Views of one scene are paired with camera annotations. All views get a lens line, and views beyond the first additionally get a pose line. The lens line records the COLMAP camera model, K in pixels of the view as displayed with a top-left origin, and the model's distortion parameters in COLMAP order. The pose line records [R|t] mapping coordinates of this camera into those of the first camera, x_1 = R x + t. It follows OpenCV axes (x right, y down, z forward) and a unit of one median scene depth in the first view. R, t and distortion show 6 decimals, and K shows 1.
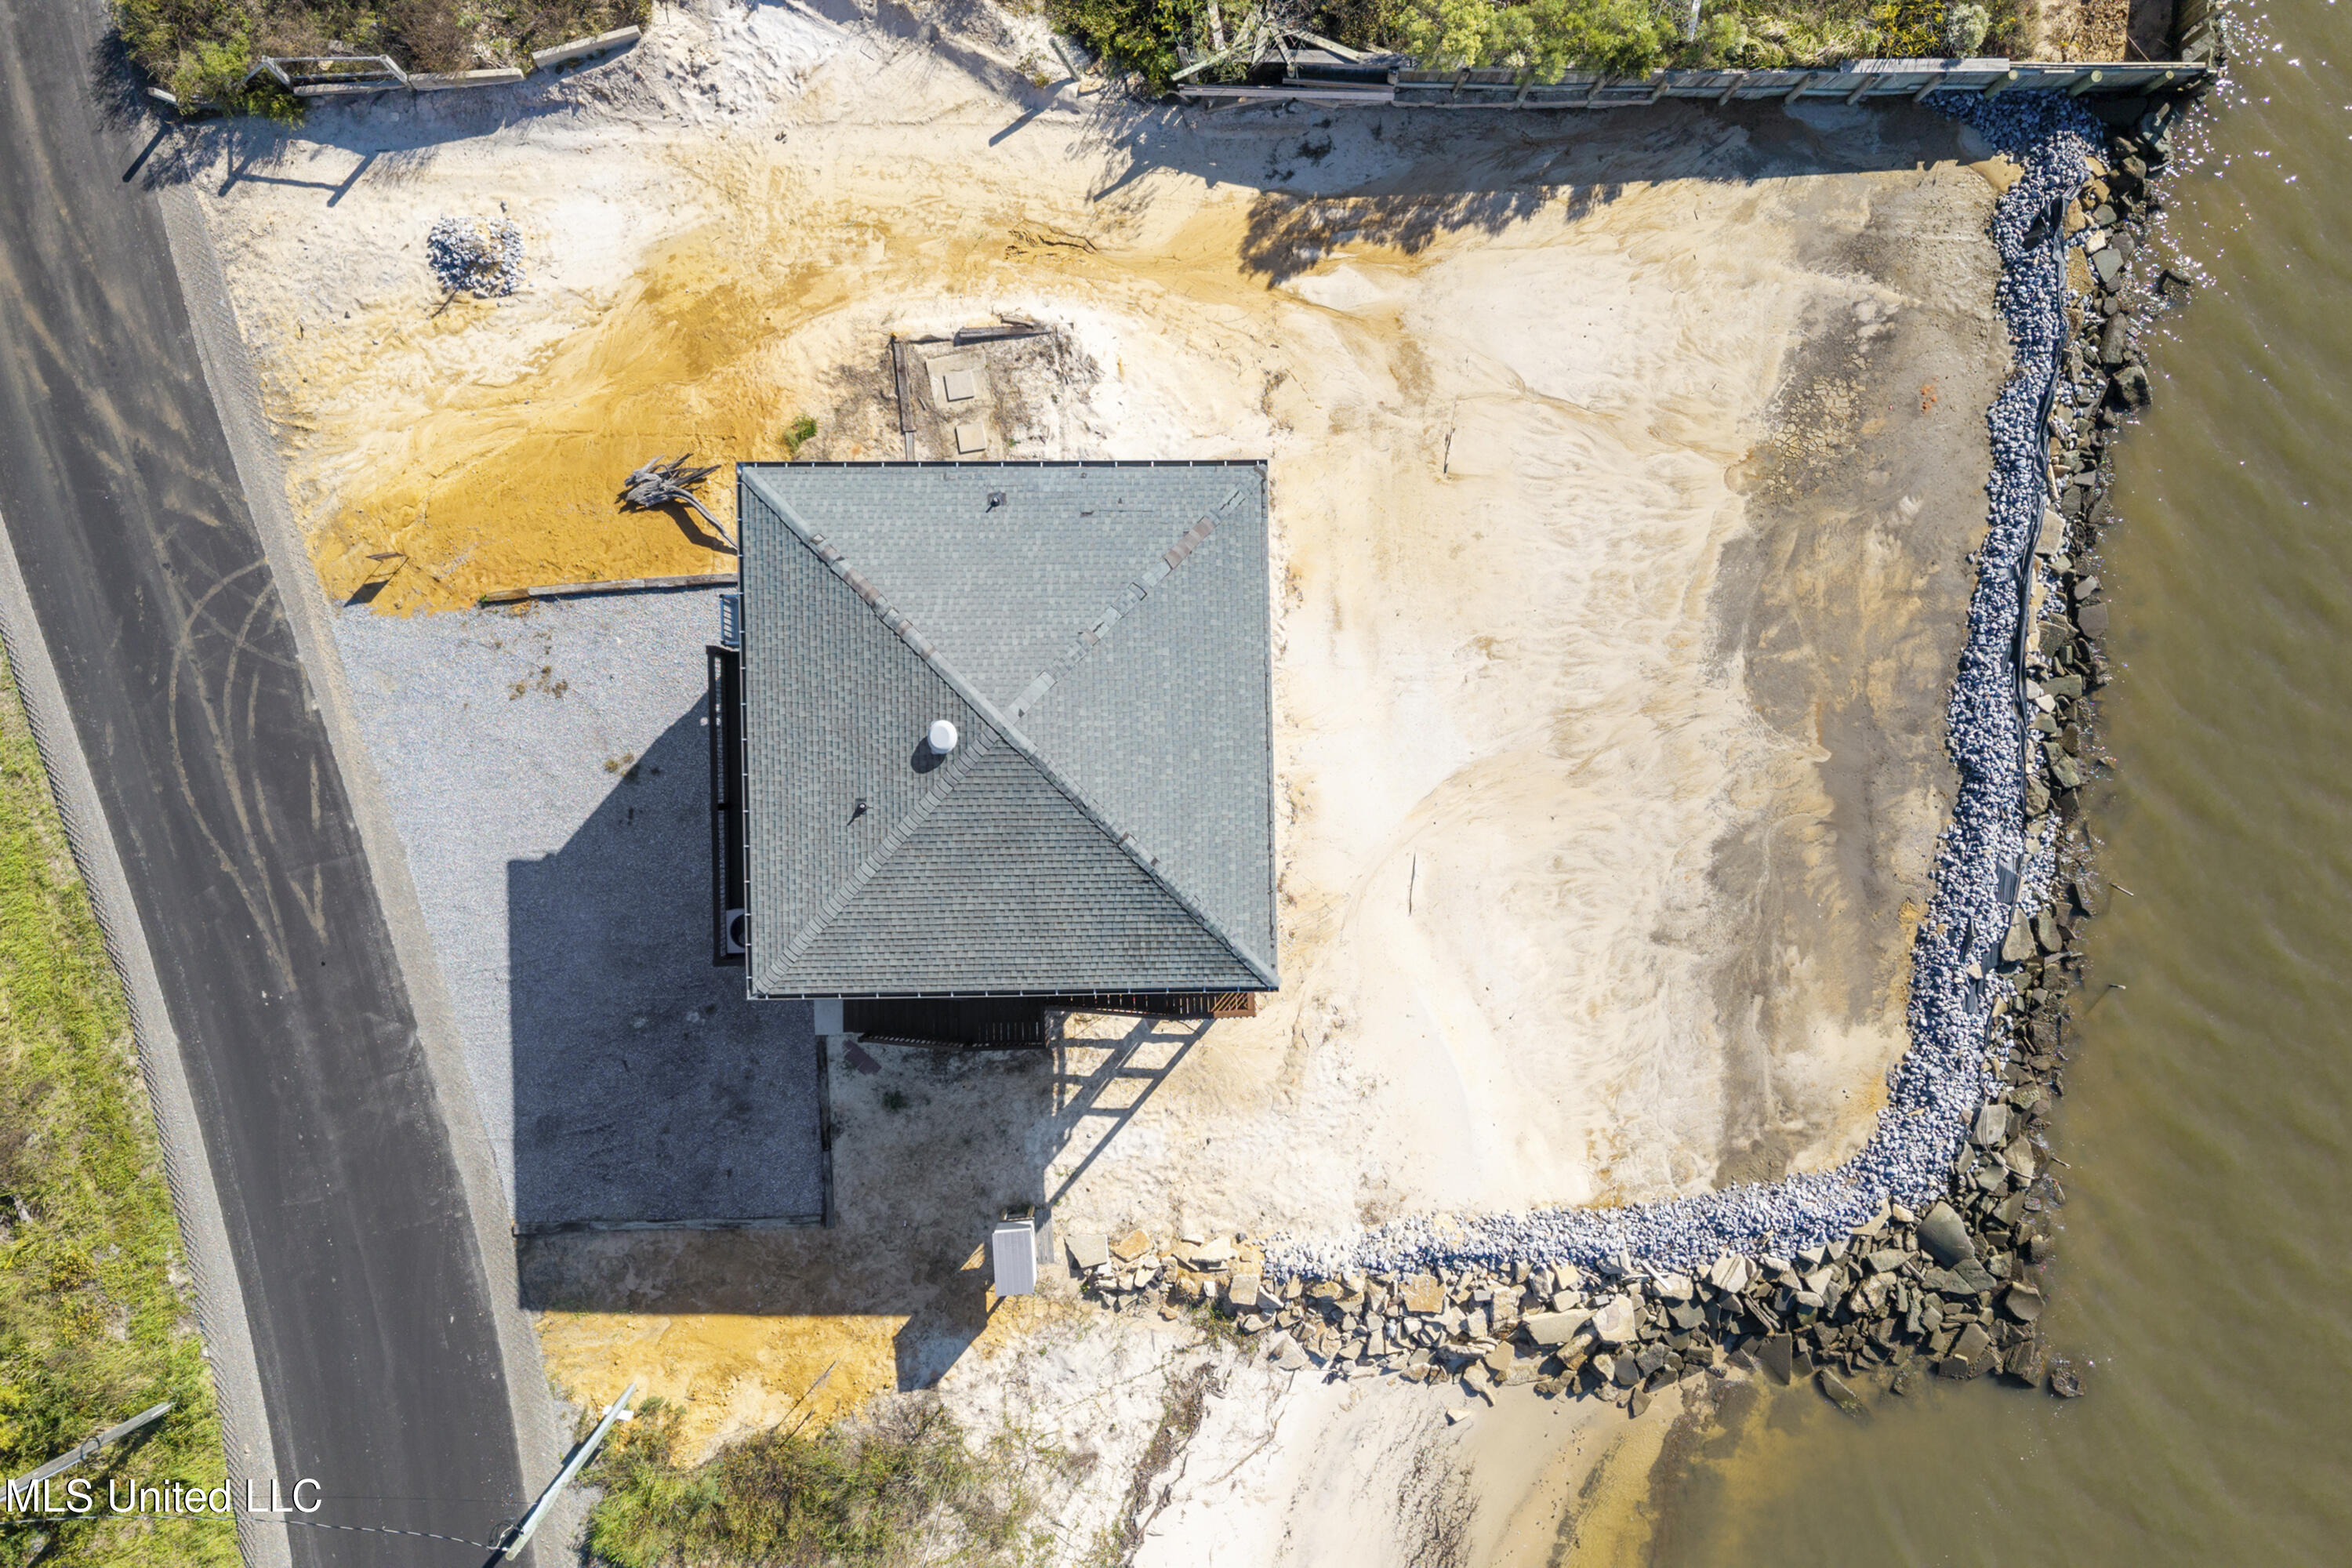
lens RADIAL K [[1645.0, 0, 1170.6], [0, 1645.0, 770.5], [0, 0, 1]] dist [0.003571, -0.015354]
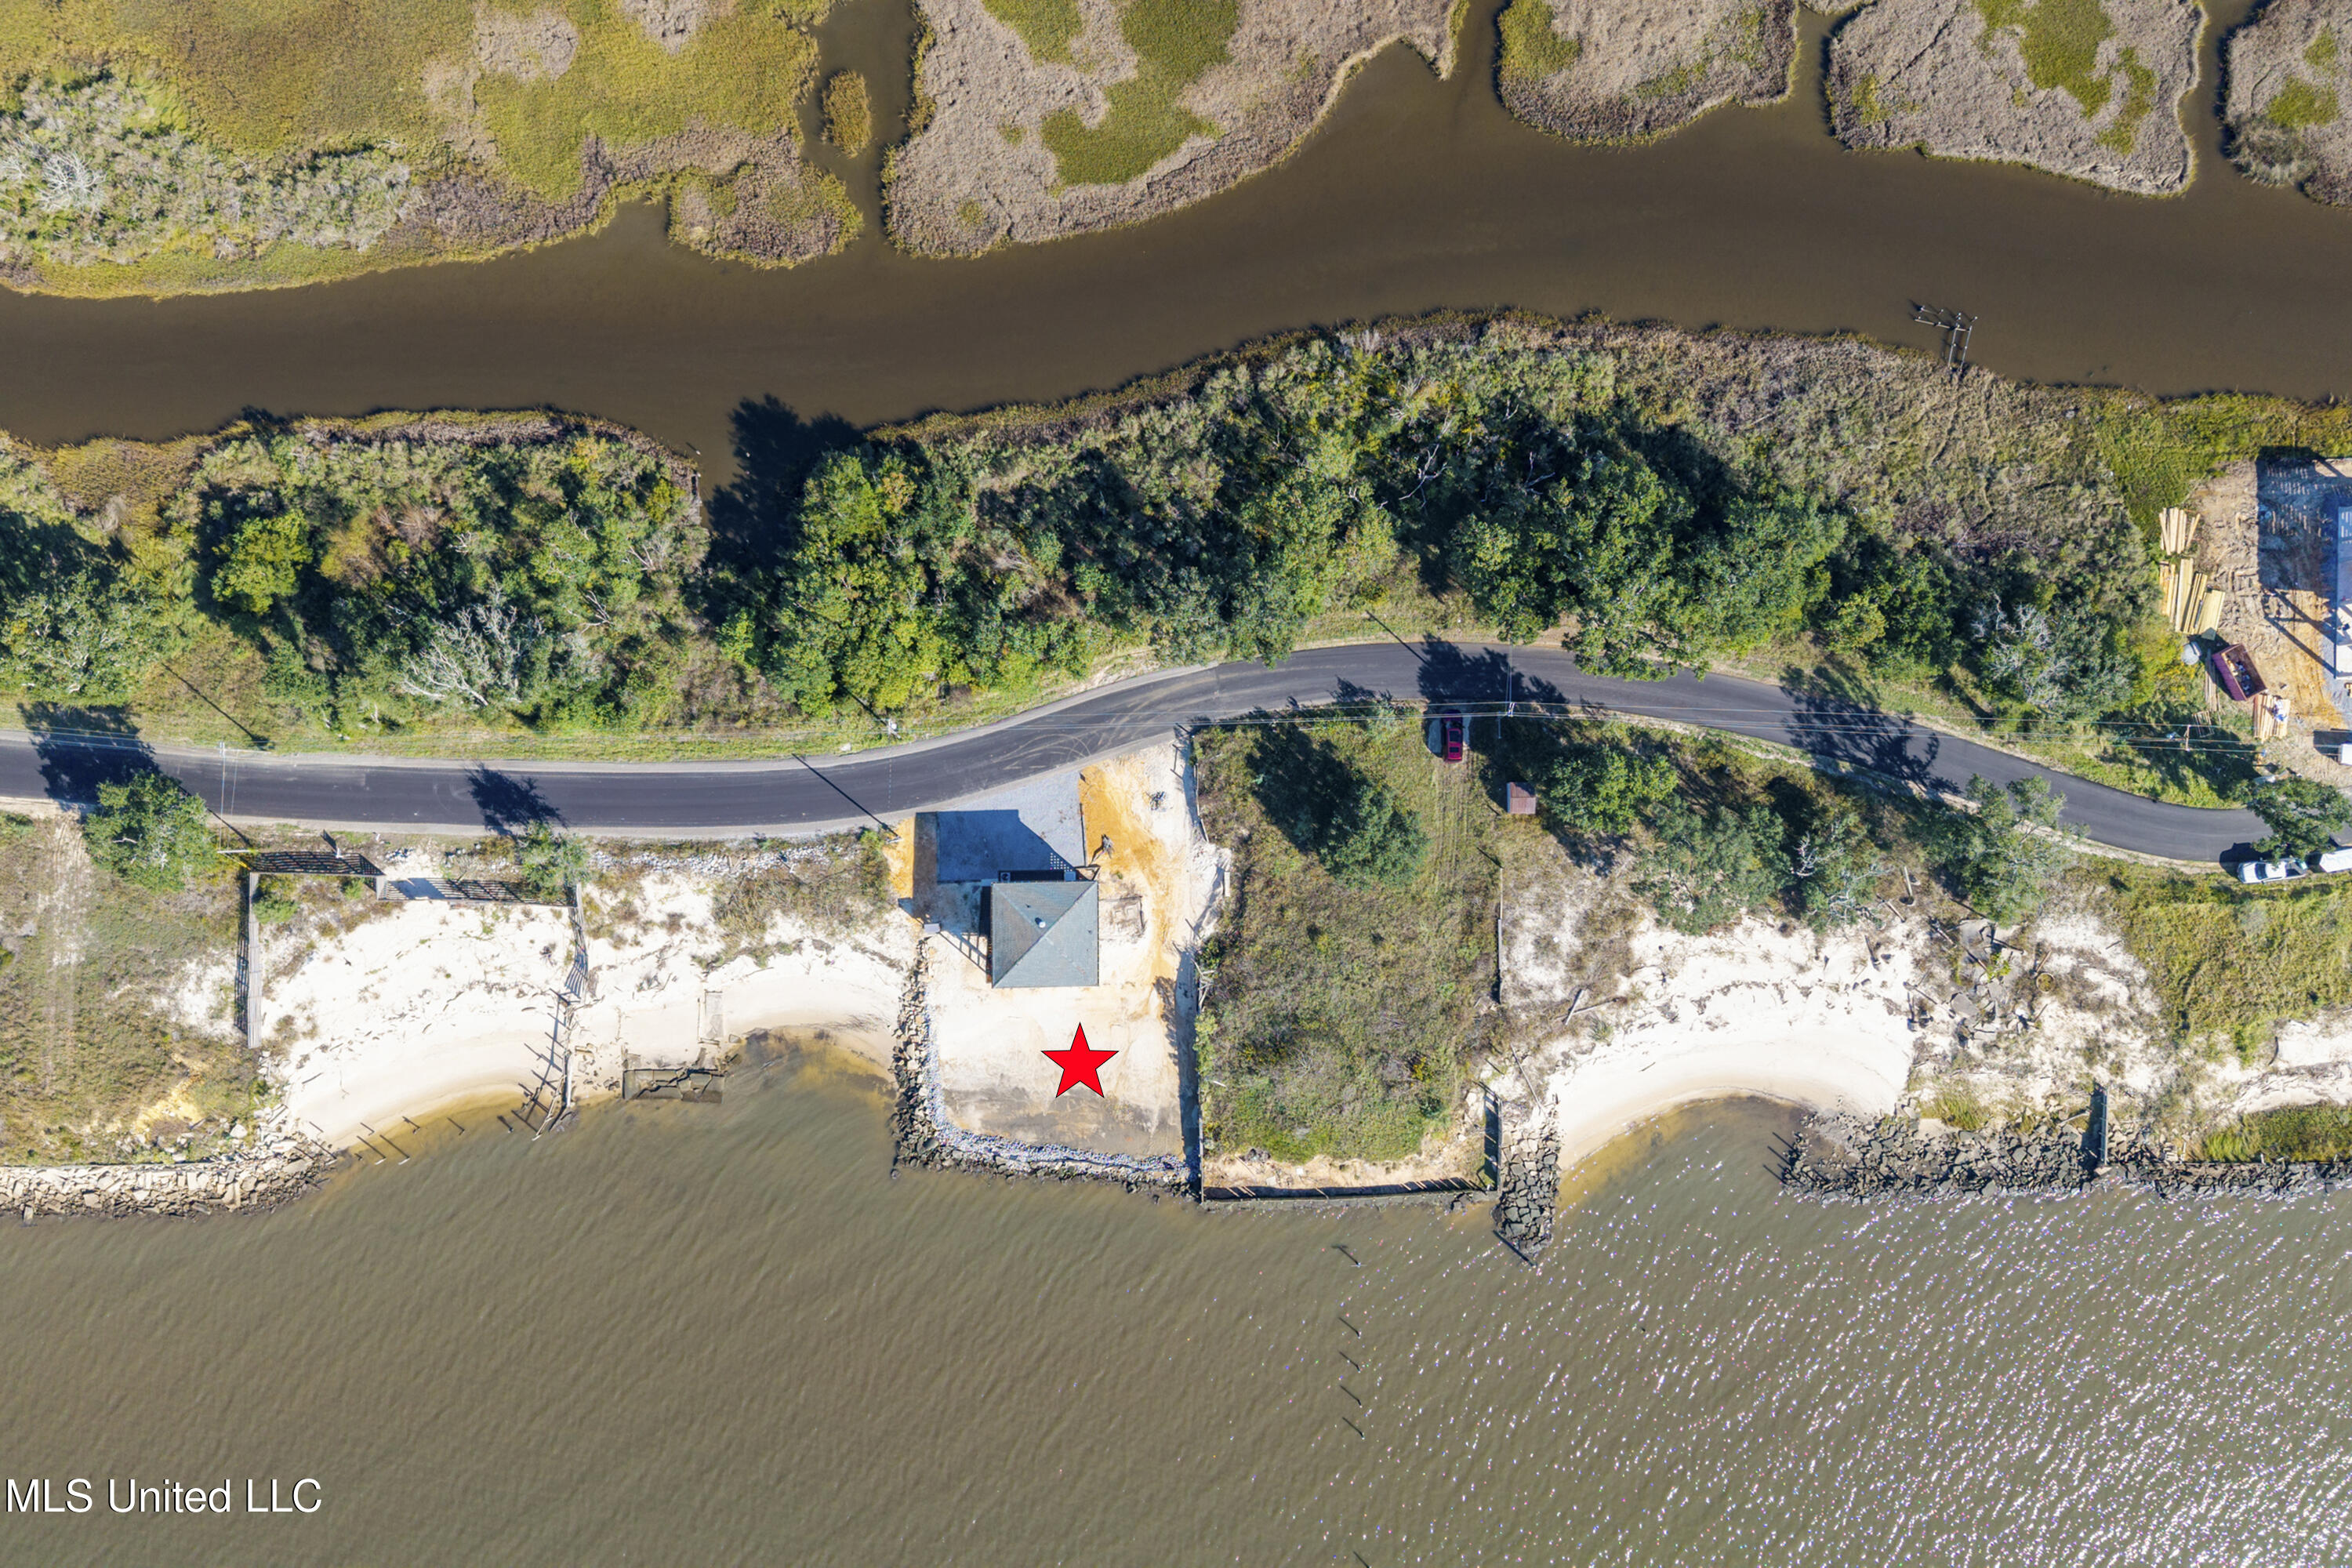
lens RADIAL K [[1645.0, 0, 1166.0], [0, 1645.0, 794.6], [0, 0, 1]] dist [0.003571, -0.015354]
pose [[-0.001100, 0.998206, -0.059859, -0.177927], [-0.999725, -0.002500, -0.023330, -0.226283], [-0.023438, 0.059817, 0.997934, -3.353044]]
